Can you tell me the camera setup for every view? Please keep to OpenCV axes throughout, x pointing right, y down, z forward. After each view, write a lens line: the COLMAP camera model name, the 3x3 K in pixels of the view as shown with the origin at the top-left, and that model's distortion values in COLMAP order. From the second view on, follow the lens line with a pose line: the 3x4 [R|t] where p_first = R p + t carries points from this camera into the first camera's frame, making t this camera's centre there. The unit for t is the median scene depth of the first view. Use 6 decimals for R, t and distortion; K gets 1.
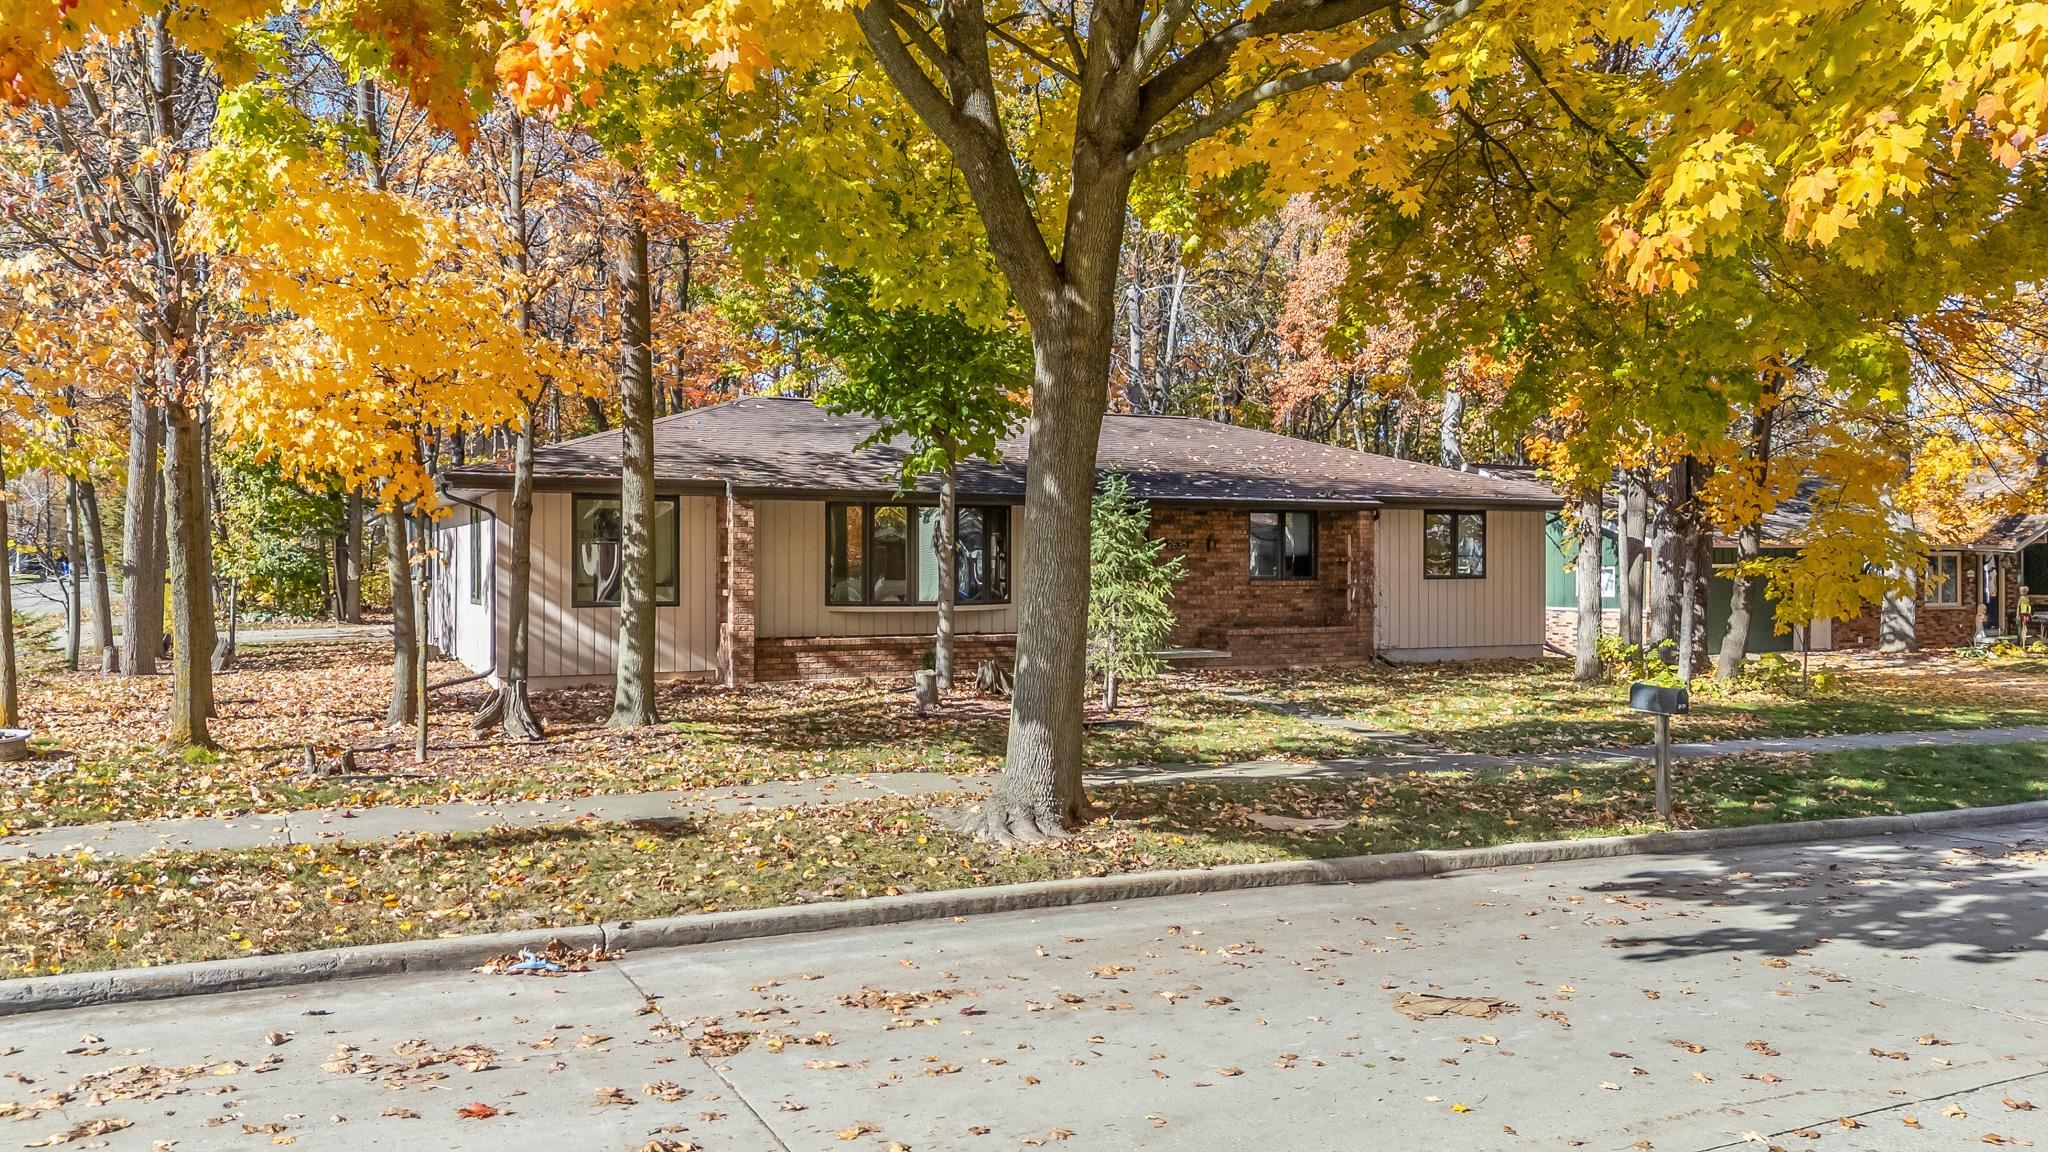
lens RADIAL K [[1556.0, 0, 1024.0], [0, 1556.0, 576.0], [0, 0, 1]] dist [0.054198, -0.005512]
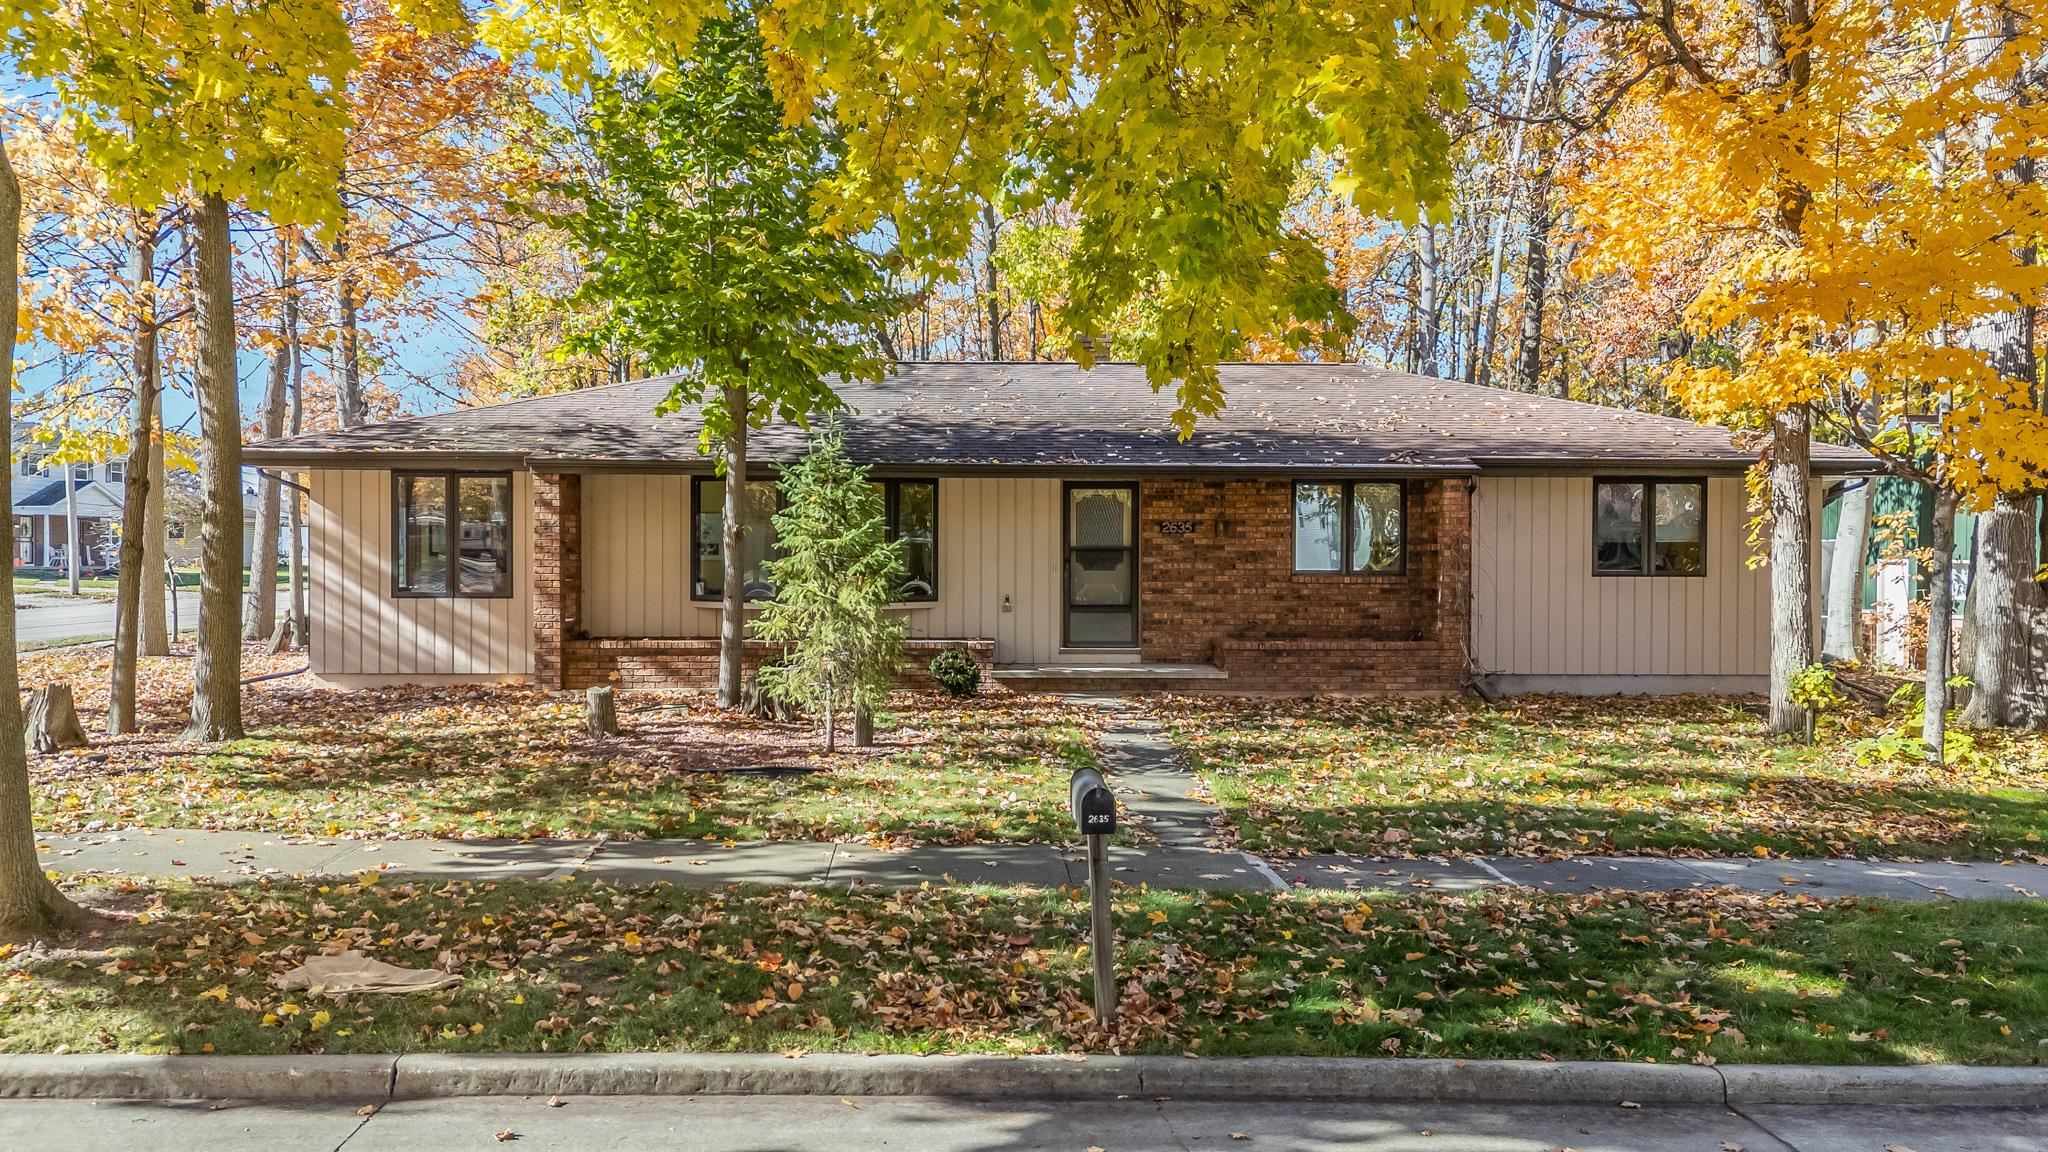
lens RADIAL K [[1556.0, 0, 1024.0], [0, 1556.0, 576.0], [0, 0, 1]] dist [0.054198, -0.005512]
pose [[0.905800, 0.012870, -0.423510, 0.410169], [-0.008003, 0.999880, 0.013268, -0.006990], [0.423630, -0.008629, 0.905794, 0.329408]]
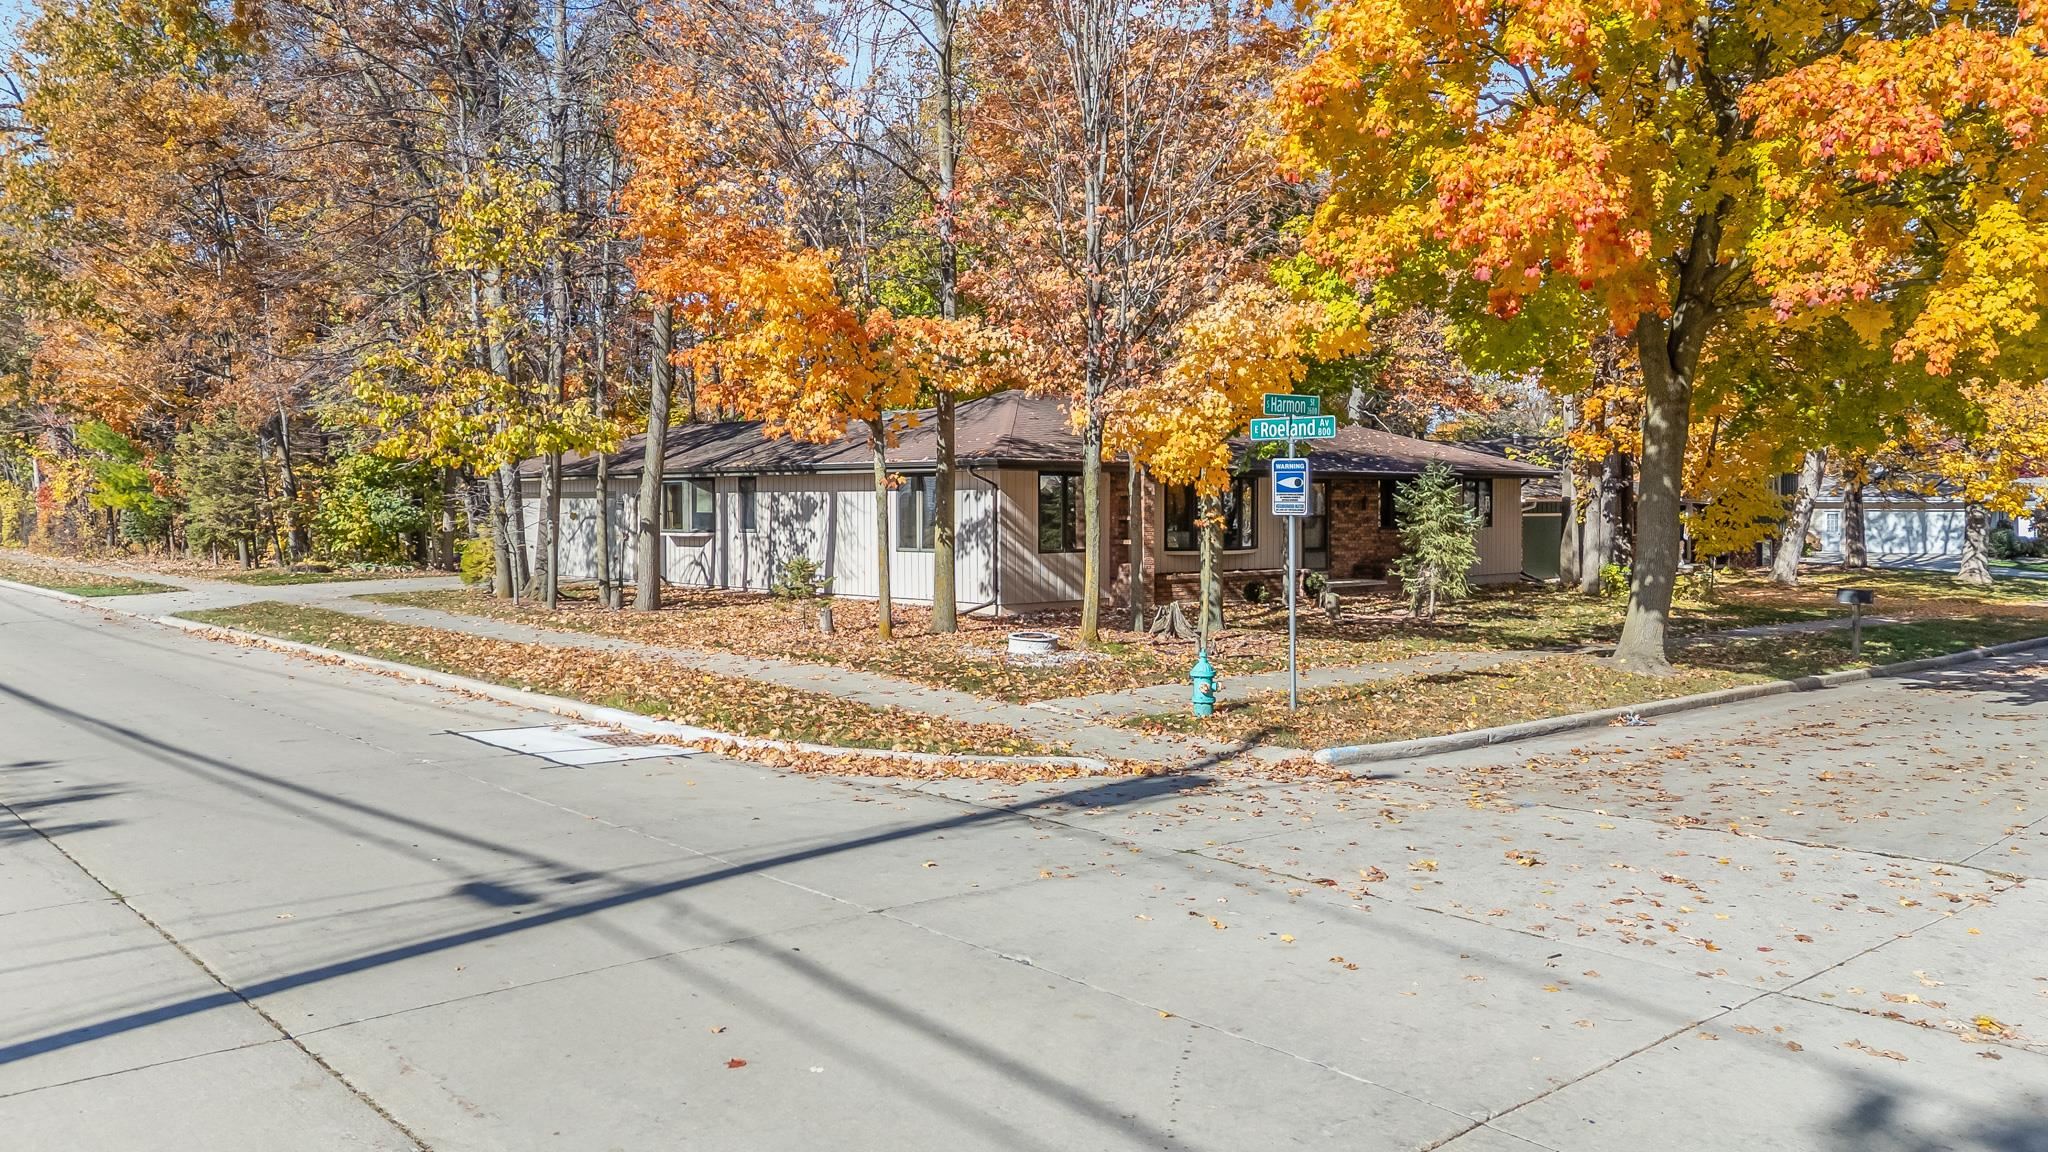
lens RADIAL K [[1556.0, 0, 1024.0], [0, 1556.0, 576.0], [0, 0, 1]] dist [0.054198, -0.005512]
pose [[0.957405, -0.012539, 0.288477, -0.679449], [0.001578, 0.999269, 0.038196, -0.011712], [-0.288746, -0.036114, 0.956725, -0.303688]]
